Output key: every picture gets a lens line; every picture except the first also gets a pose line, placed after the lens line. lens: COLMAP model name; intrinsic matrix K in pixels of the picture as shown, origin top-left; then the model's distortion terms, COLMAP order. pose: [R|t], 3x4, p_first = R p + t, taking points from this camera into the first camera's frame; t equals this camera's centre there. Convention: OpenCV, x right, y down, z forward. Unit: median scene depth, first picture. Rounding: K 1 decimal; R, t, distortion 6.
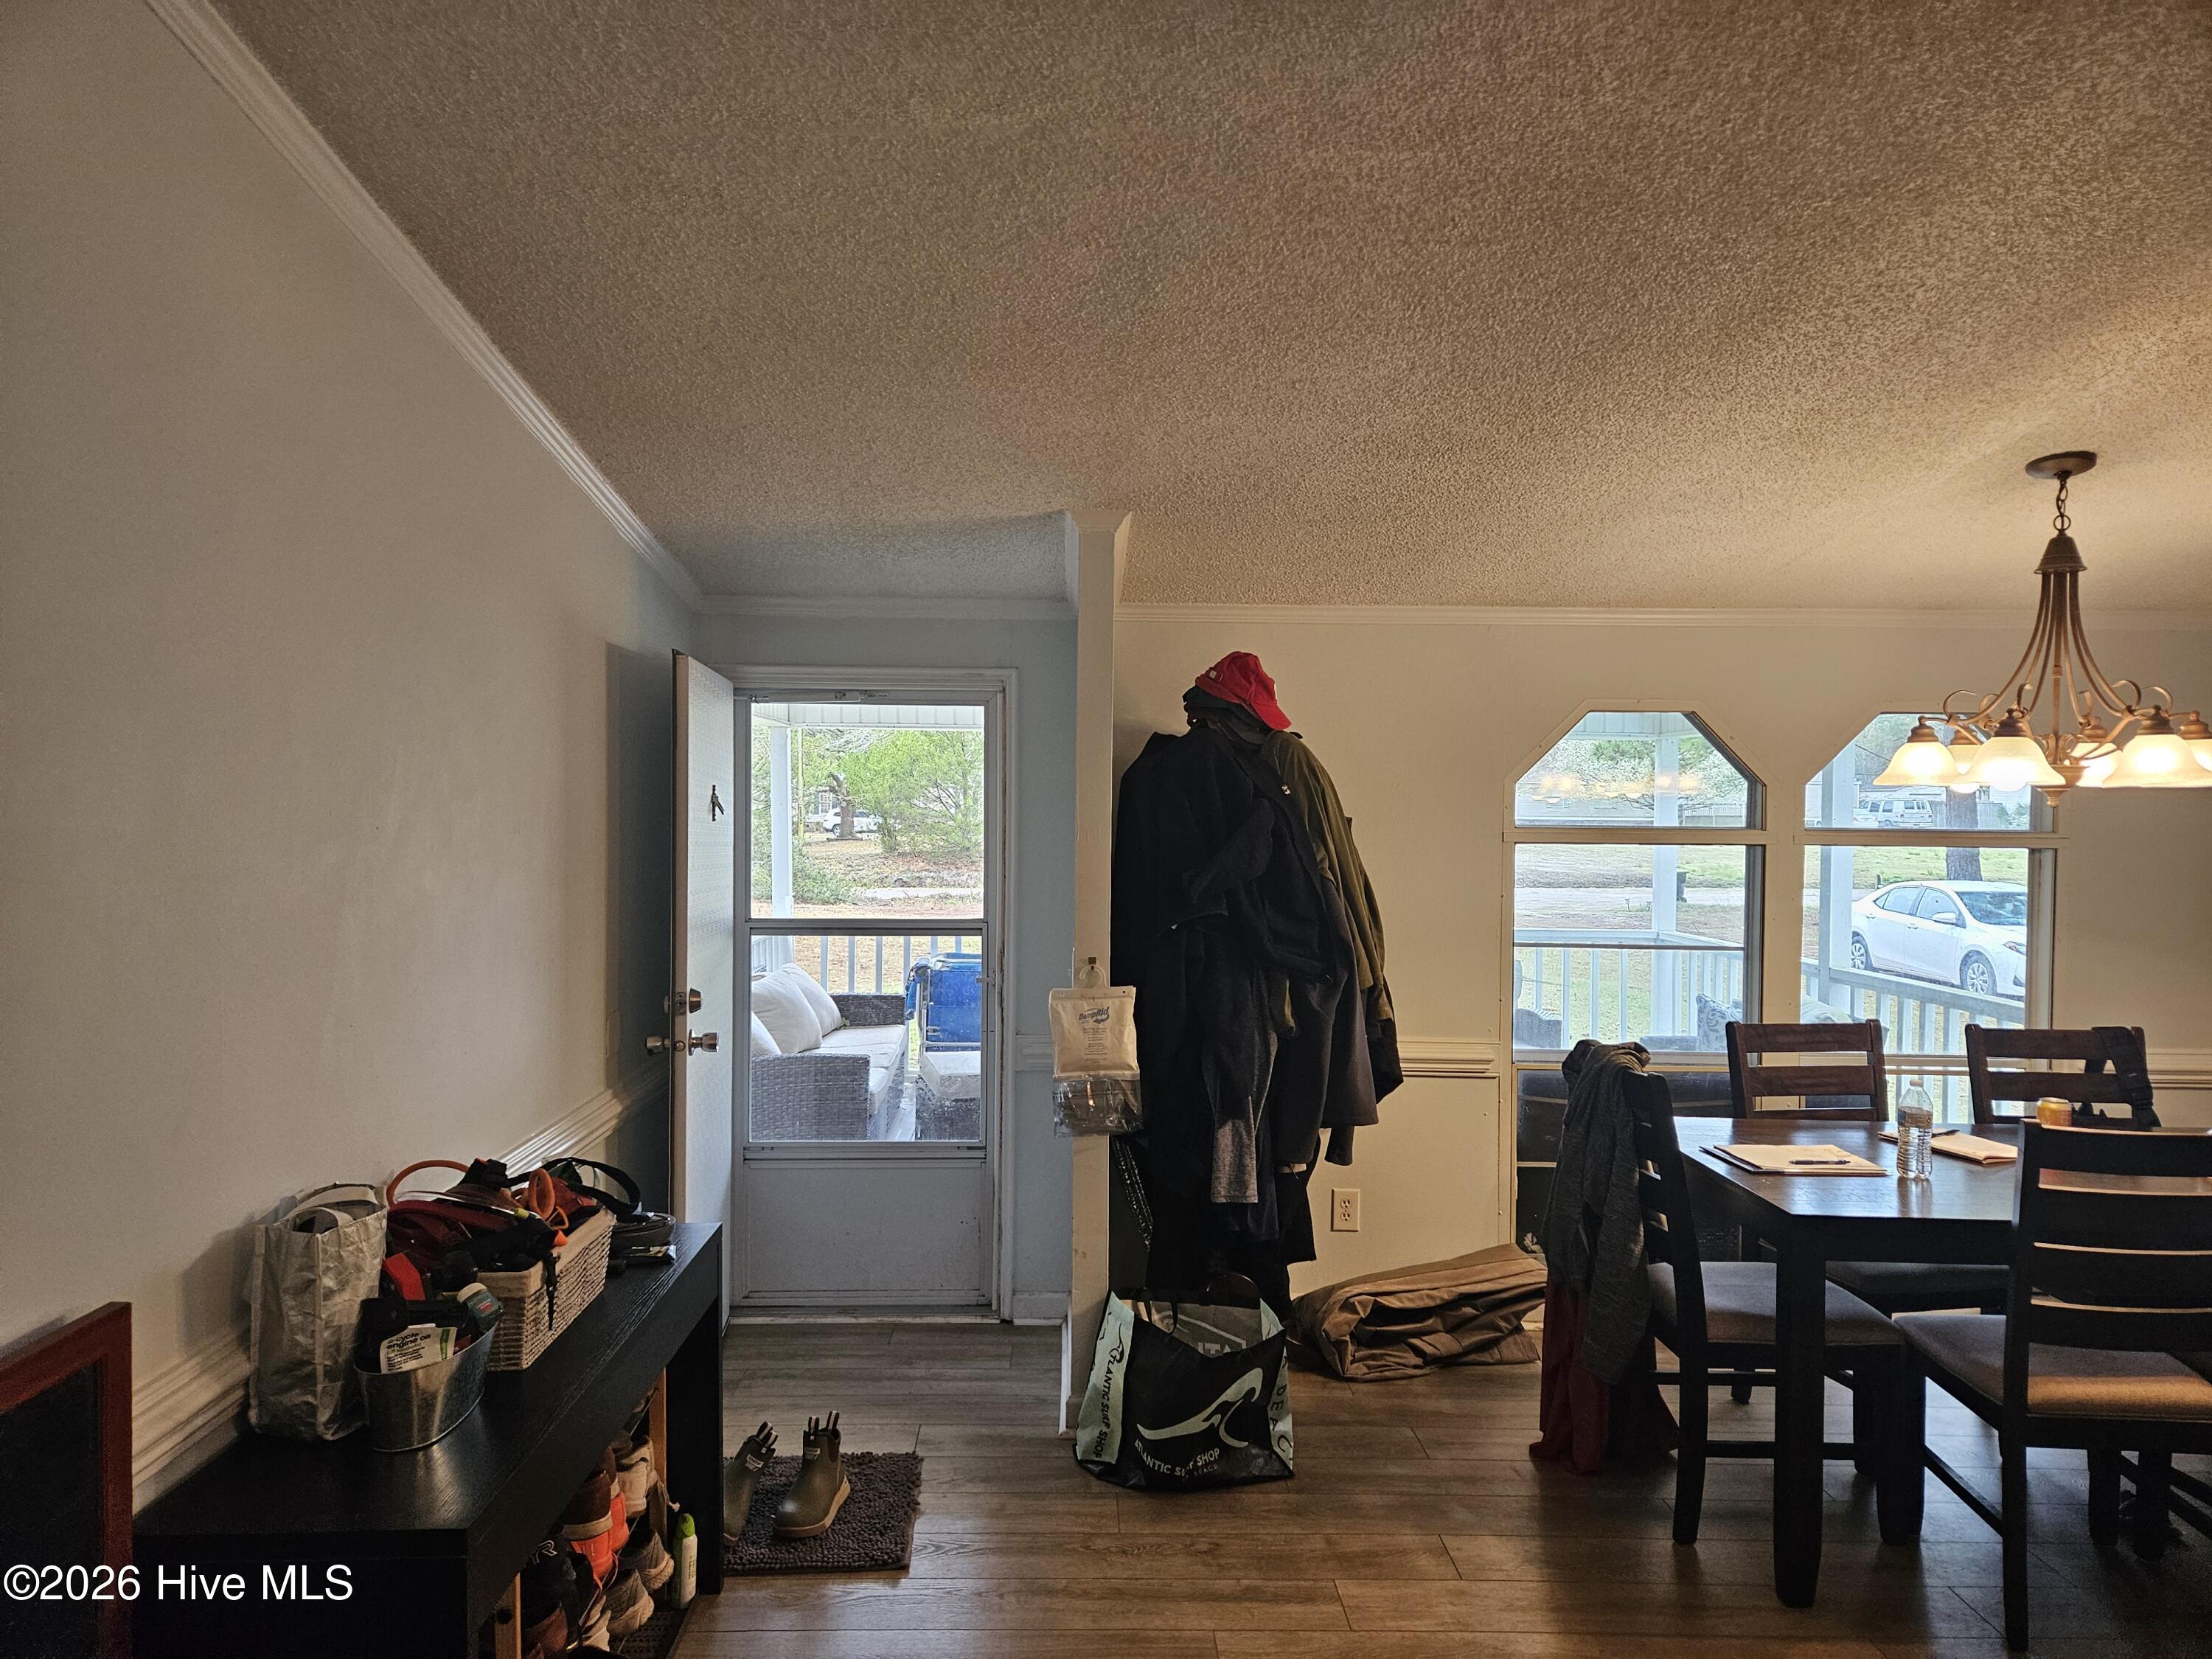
lens RADIAL K [[1519.6, 0, 1106.0], [0, 1519.6, 829.5], [0, 0, 1]] dist [0.149365, -0.000561]
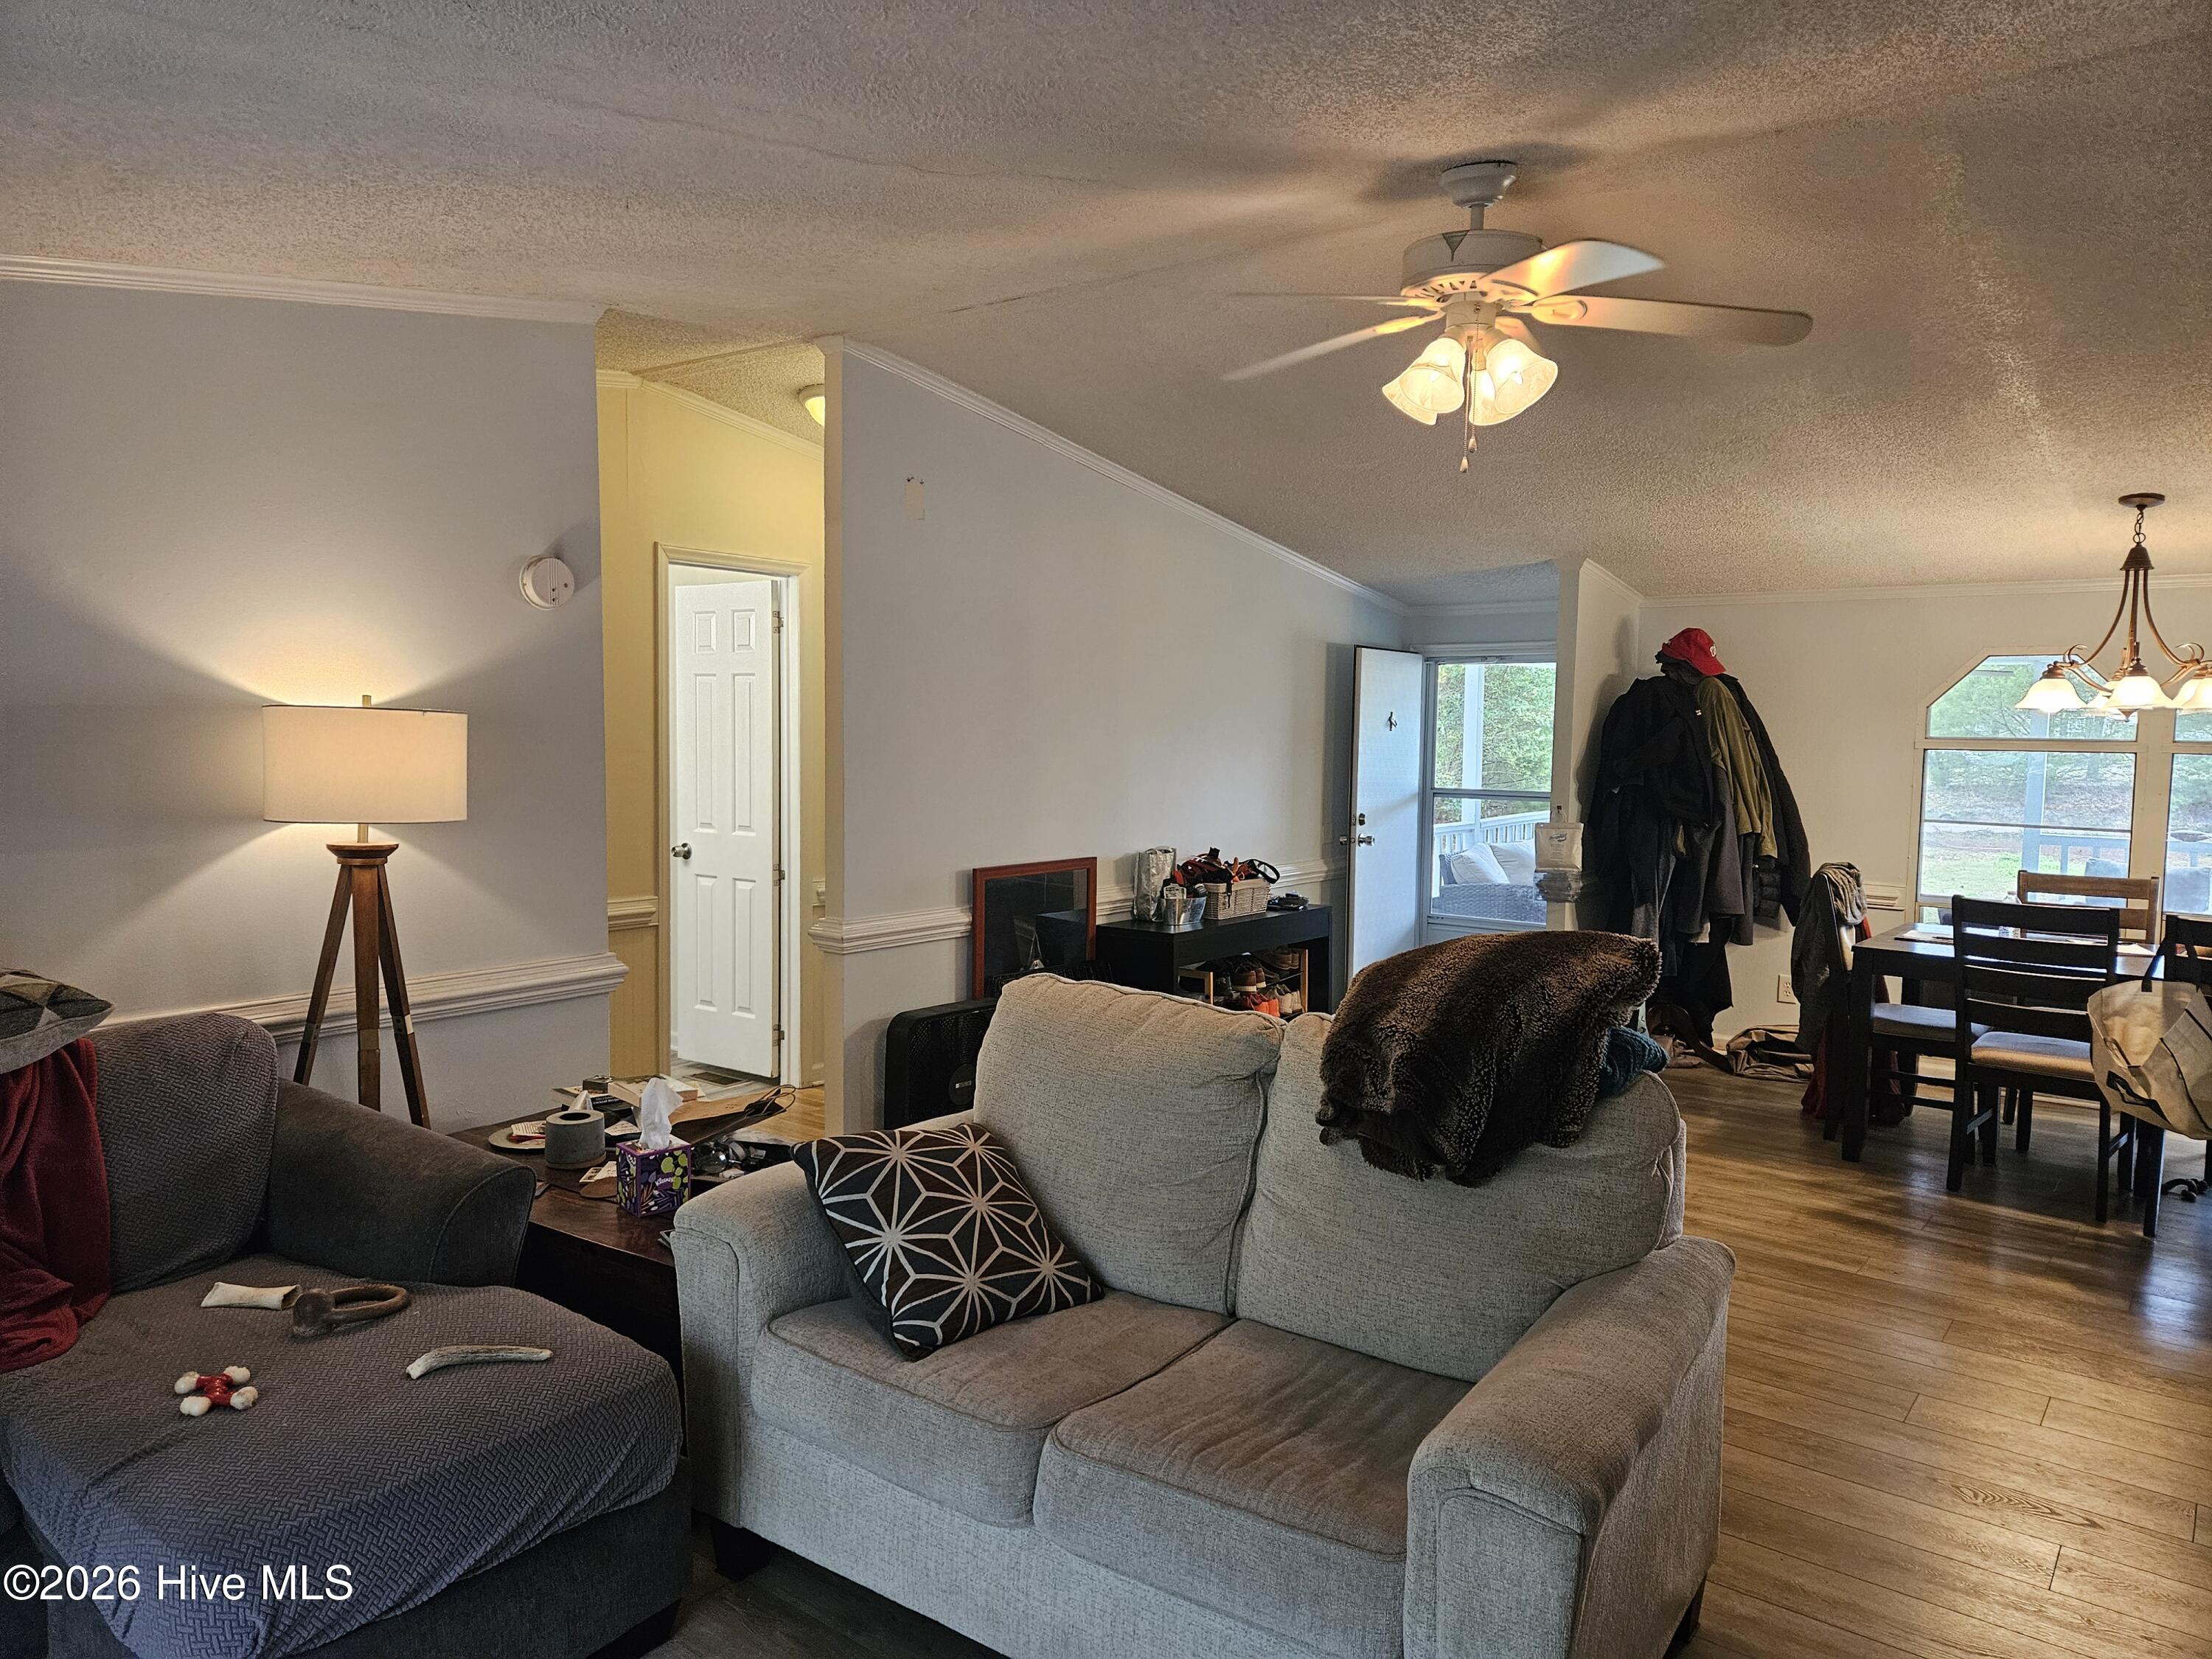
lens RADIAL K [[1443.9, 0, 1106.0], [0, 1443.9, 829.5], [0, 0, 1]] dist [0.007501, 0.002202]
pose [[0.786273, 0.044552, -0.616271, 0.623882], [-0.018956, 0.998667, 0.048012, 0.040539], [0.617588, -0.026068, 0.786069, -0.672423]]
